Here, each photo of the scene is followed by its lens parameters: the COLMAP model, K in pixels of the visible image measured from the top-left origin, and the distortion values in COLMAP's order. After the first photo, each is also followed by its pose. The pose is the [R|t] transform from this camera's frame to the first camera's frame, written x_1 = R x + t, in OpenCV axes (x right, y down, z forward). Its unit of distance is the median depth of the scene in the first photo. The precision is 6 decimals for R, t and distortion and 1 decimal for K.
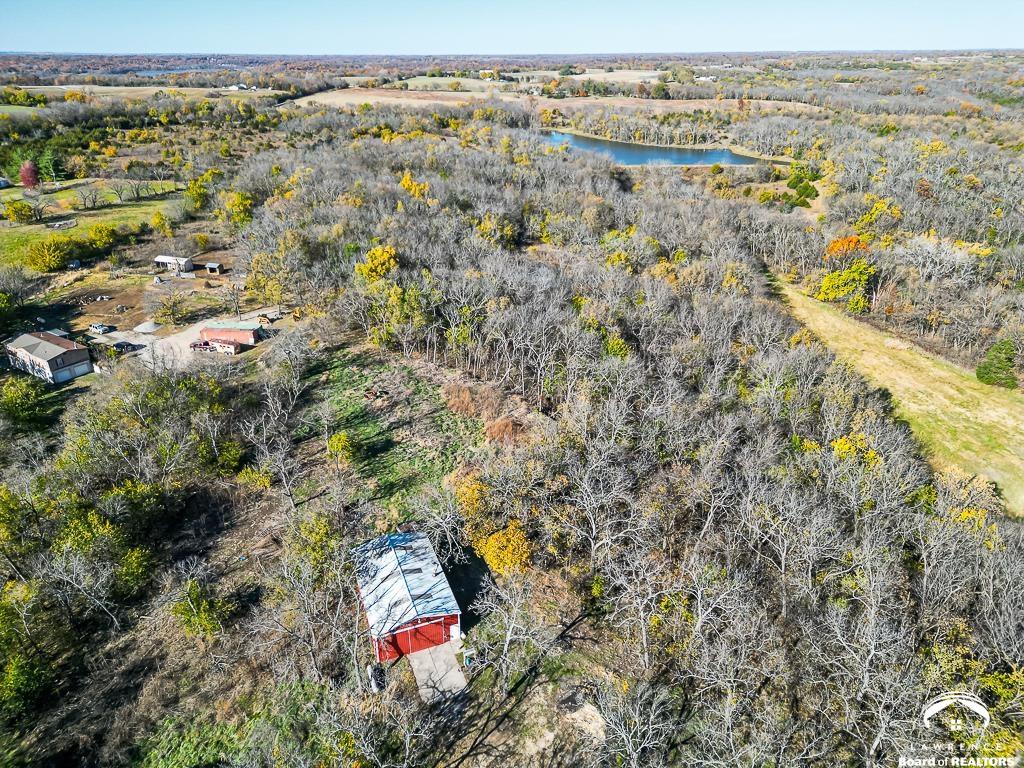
lens RADIAL K [[726.2, 0, 512.0], [0, 726.2, 384.0], [0, 0, 1]] dist [0.088615, -0.086579]
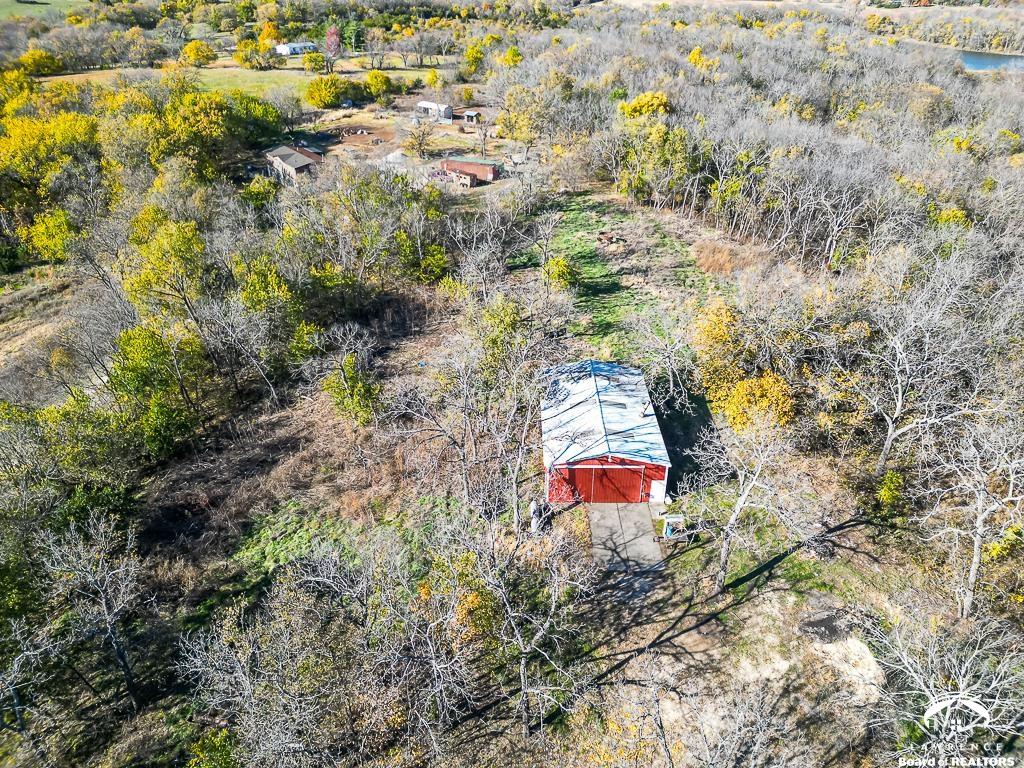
lens RADIAL K [[726.2, 0, 512.0], [0, 726.2, 384.0], [0, 0, 1]] dist [0.088615, -0.086579]
pose [[0.933223, 0.190549, -0.304607, -0.011127], [-0.165457, 0.980458, 0.106422, 0.145650], [0.318933, -0.048916, 0.946514, 0.233557]]
